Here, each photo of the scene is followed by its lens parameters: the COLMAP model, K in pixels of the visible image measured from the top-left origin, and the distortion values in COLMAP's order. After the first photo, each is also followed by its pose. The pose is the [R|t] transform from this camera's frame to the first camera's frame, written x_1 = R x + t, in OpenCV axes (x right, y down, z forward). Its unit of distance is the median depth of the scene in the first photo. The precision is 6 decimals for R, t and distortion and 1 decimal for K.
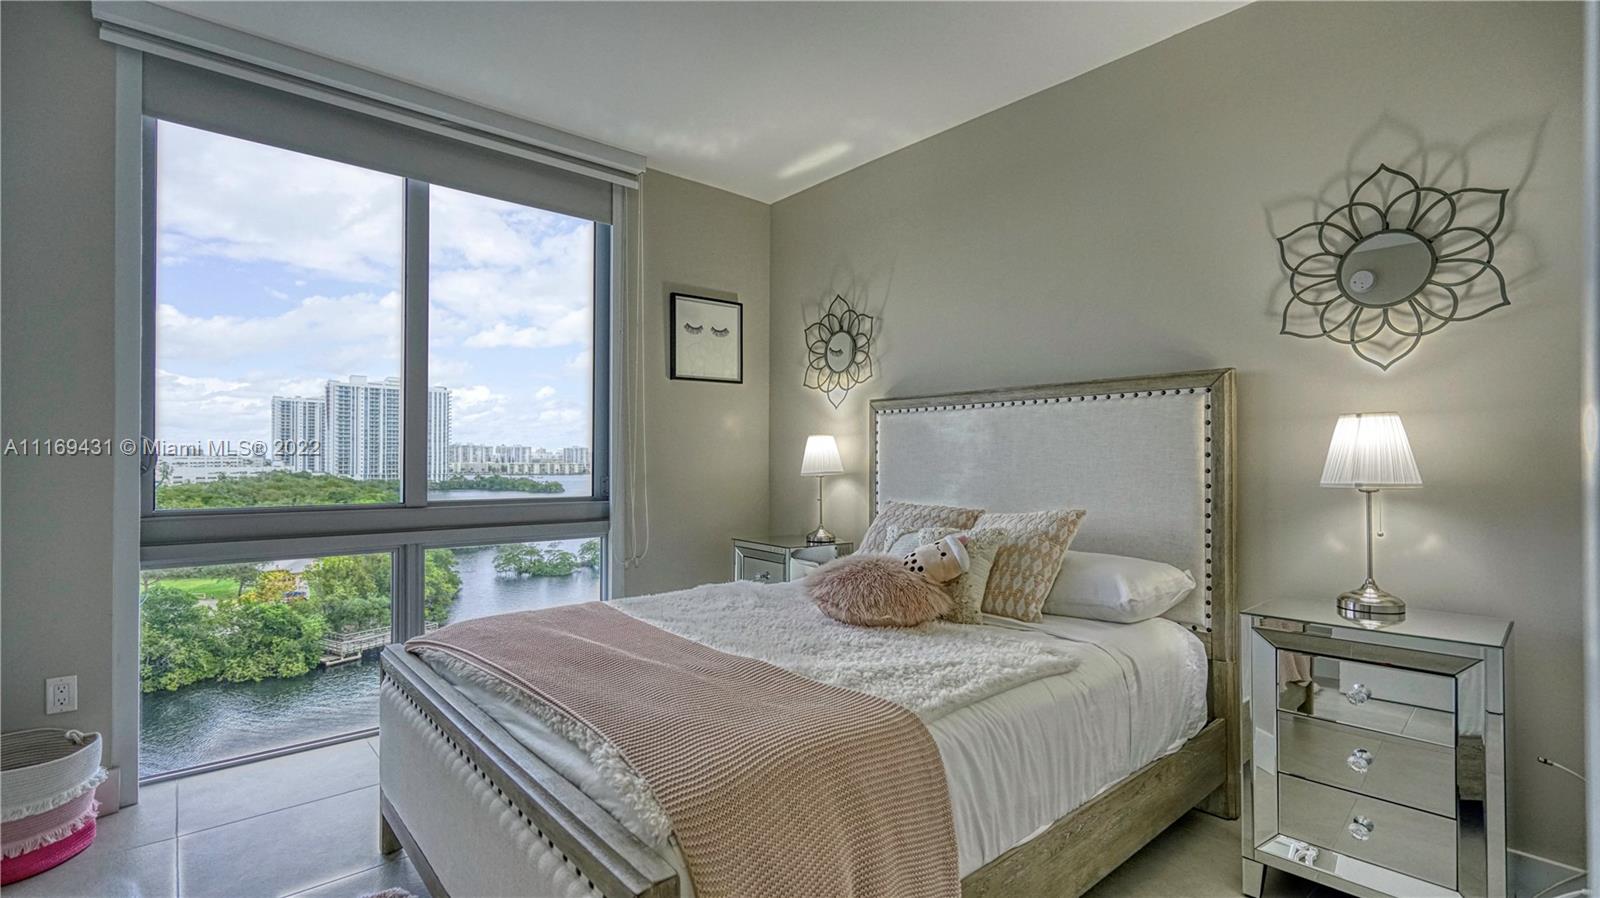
lens RADIAL K [[721.5, 0, 802.8], [0, 721.5, 452.1], [0, 0, 1]] dist [-0.002176, 0.003201]
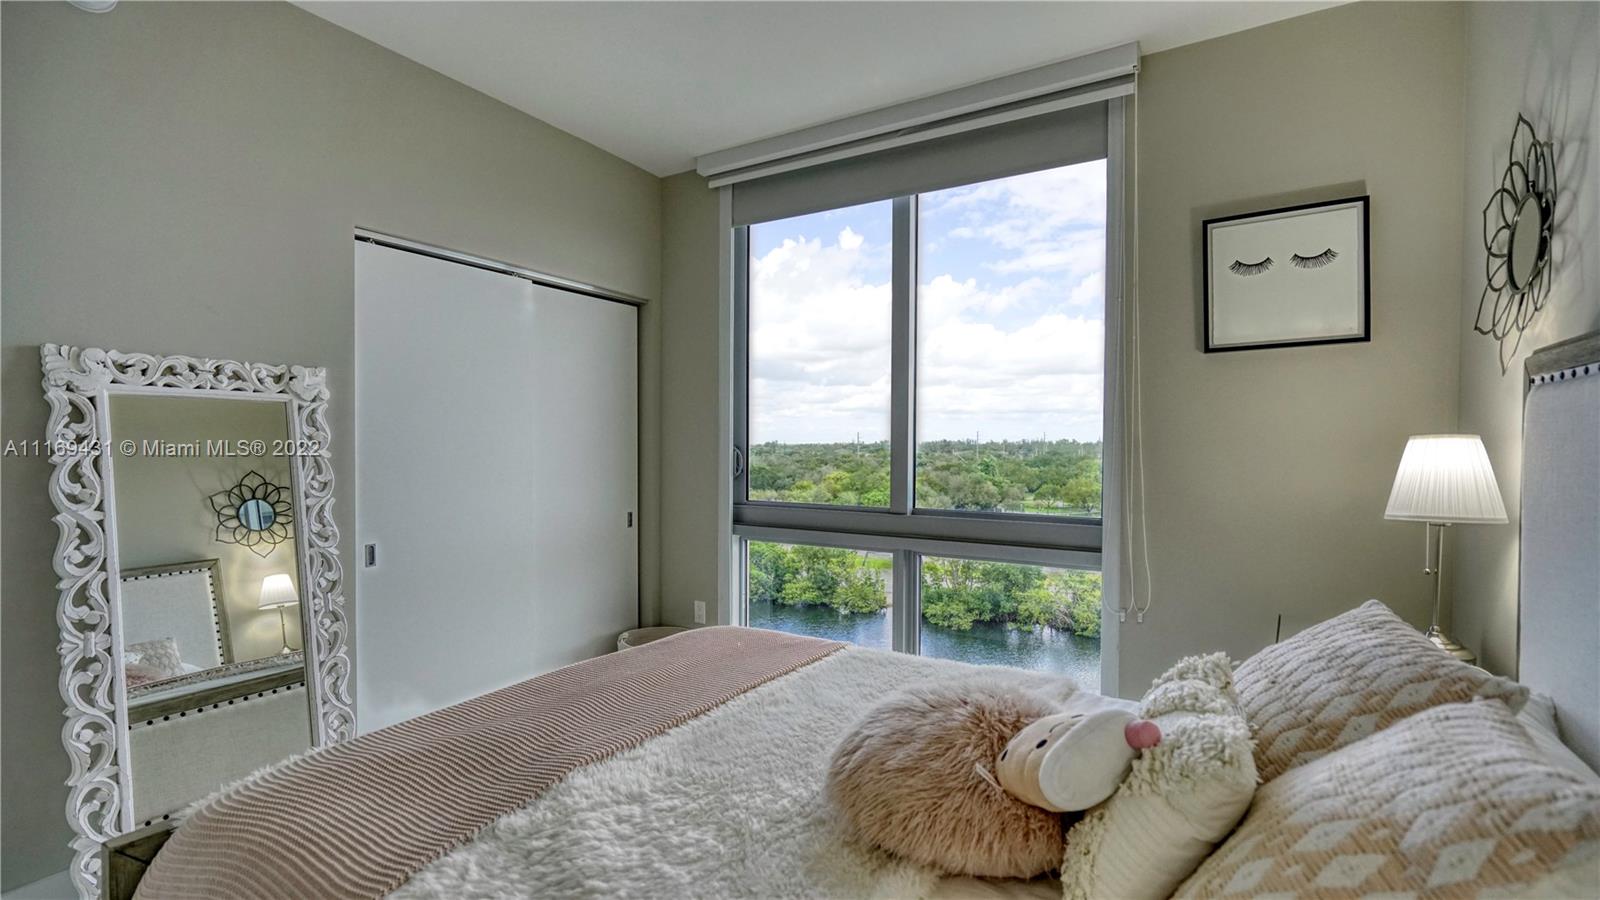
lens RADIAL K [[721.5, 0, 796.8], [0, 721.5, 454.1], [0, 0, 1]] dist [-0.002176, 0.003201]
pose [[0.296517, 0.014609, -0.954916, 0.353869], [0.008600, 0.999802, 0.017966, -0.024904], [0.954989, -0.013539, 0.296332, 0.468576]]
